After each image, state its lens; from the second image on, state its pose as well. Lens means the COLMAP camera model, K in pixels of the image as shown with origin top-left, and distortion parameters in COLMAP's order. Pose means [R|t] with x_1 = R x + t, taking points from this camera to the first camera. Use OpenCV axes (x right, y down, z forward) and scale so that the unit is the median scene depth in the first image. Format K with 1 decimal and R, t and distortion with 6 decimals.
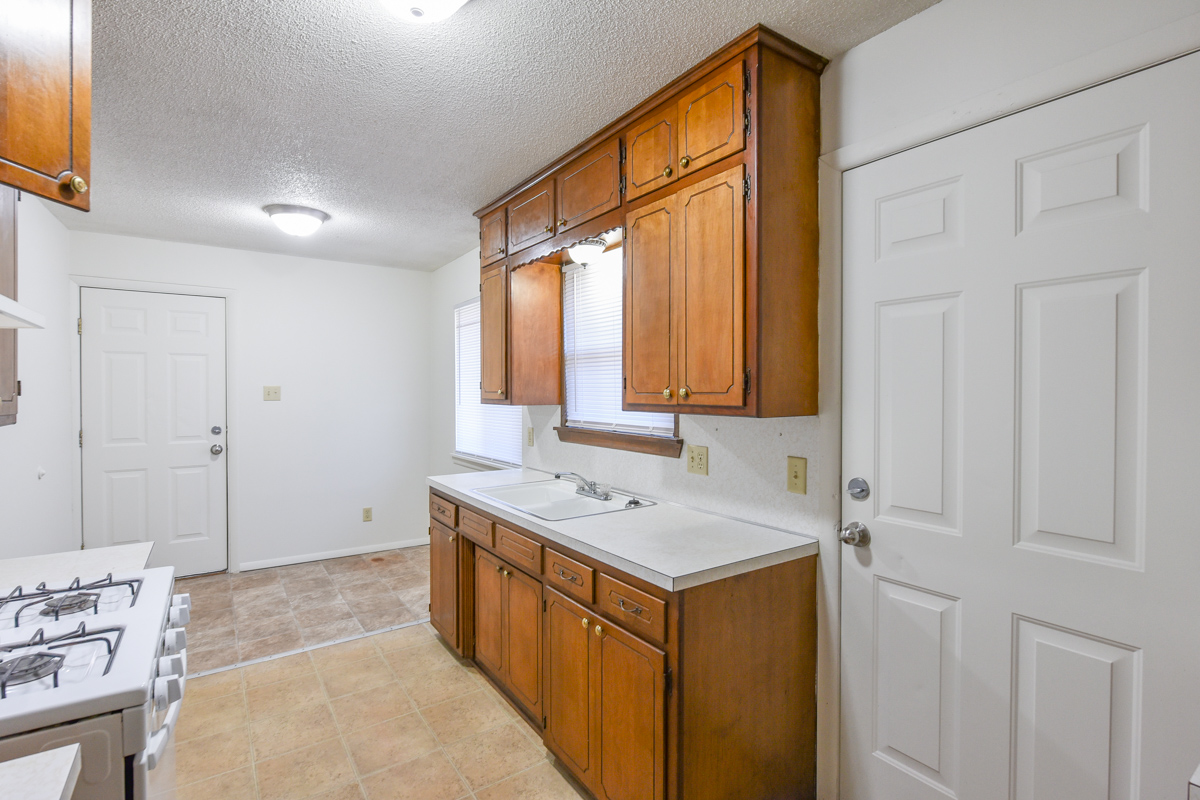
lens RADIAL K [[564.9, 0, 599.7], [0, 564.9, 394.9], [0, 0, 1]] dist [-0.011287, -0.000183]
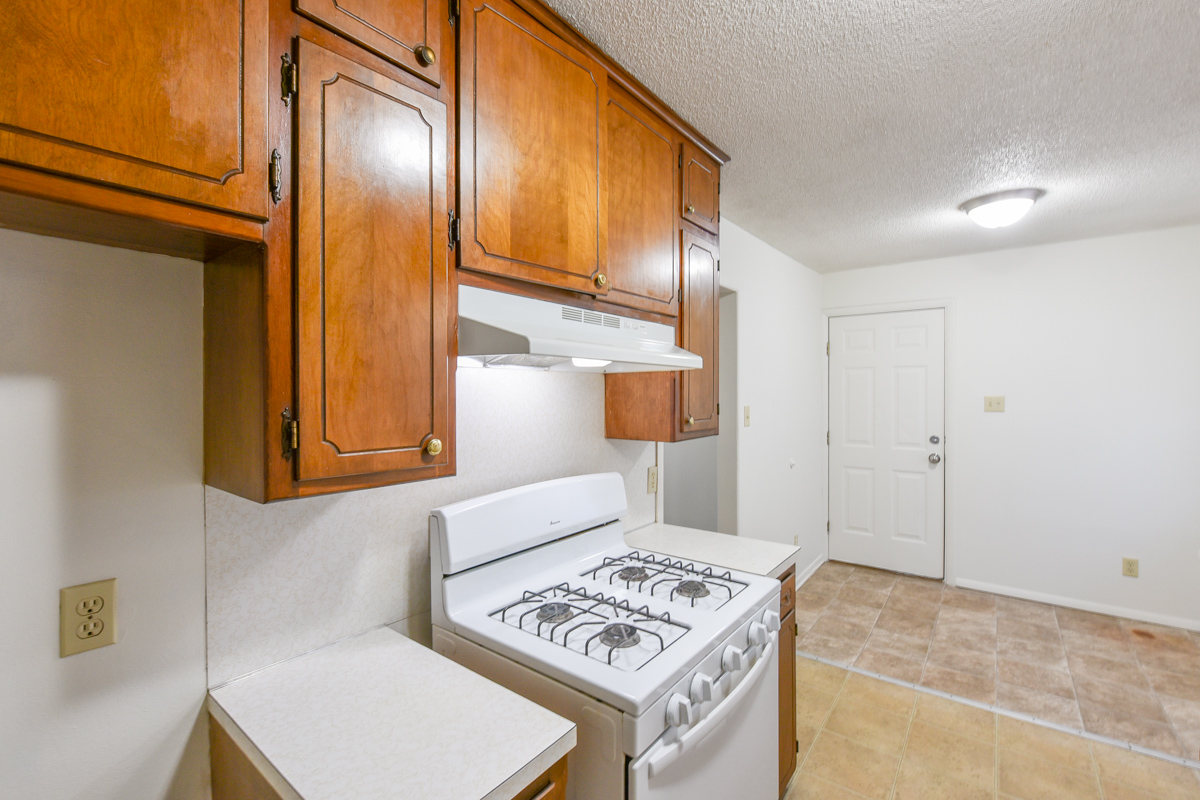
lens RADIAL K [[523.6, 0, 597.7], [0, 523.6, 397.3], [0, 0, 1]] dist [-0.004641, -0.000869]
pose [[0.303765, 0.010613, -0.952688, 0.036741], [-0.003693, 0.999944, 0.009962, -0.023583], [0.952740, 0.000492, 0.303787, 0.147336]]
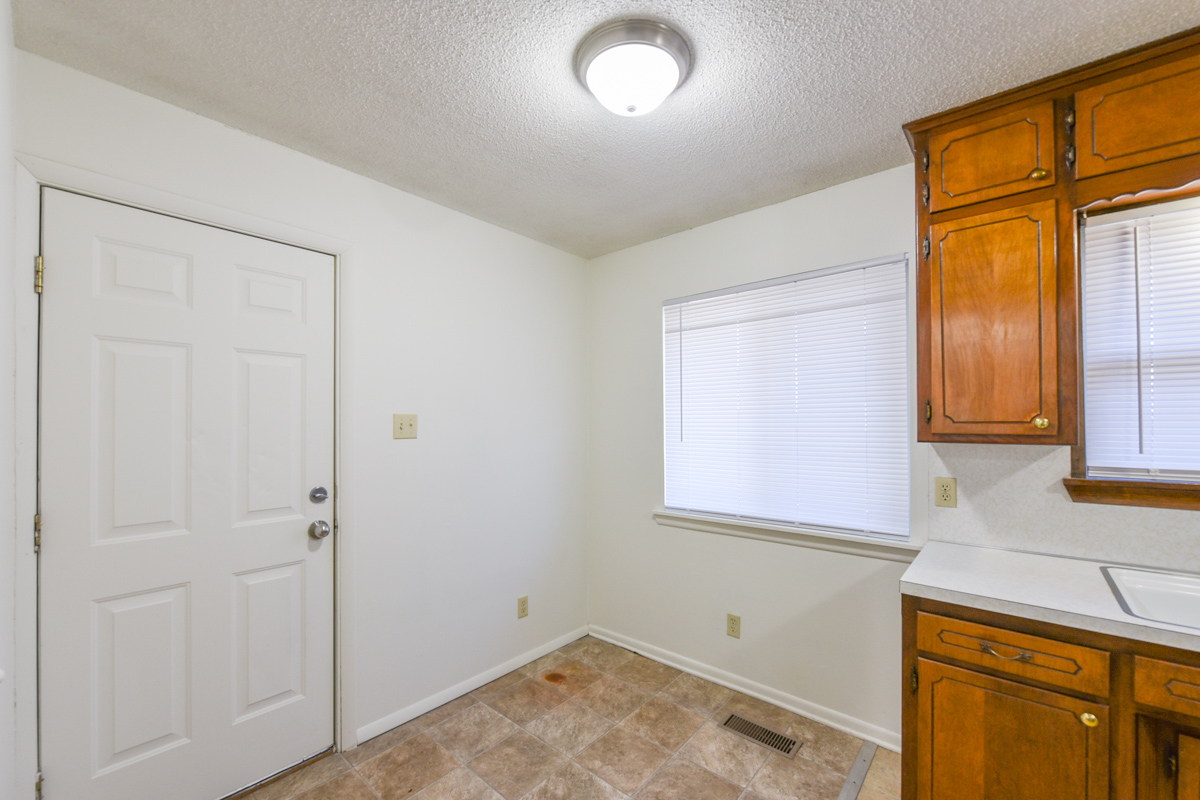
lens RADIAL K [[483.6, 0, 594.4], [0, 483.6, 416.1], [0, 0, 1]] dist [-0.011001, -0.000163]
pose [[0.968157, 0.000415, 0.250342, -0.603629], [0.004960, 0.999771, -0.020841, -0.002464], [-0.250293, 0.021419, 0.967933, 0.534490]]
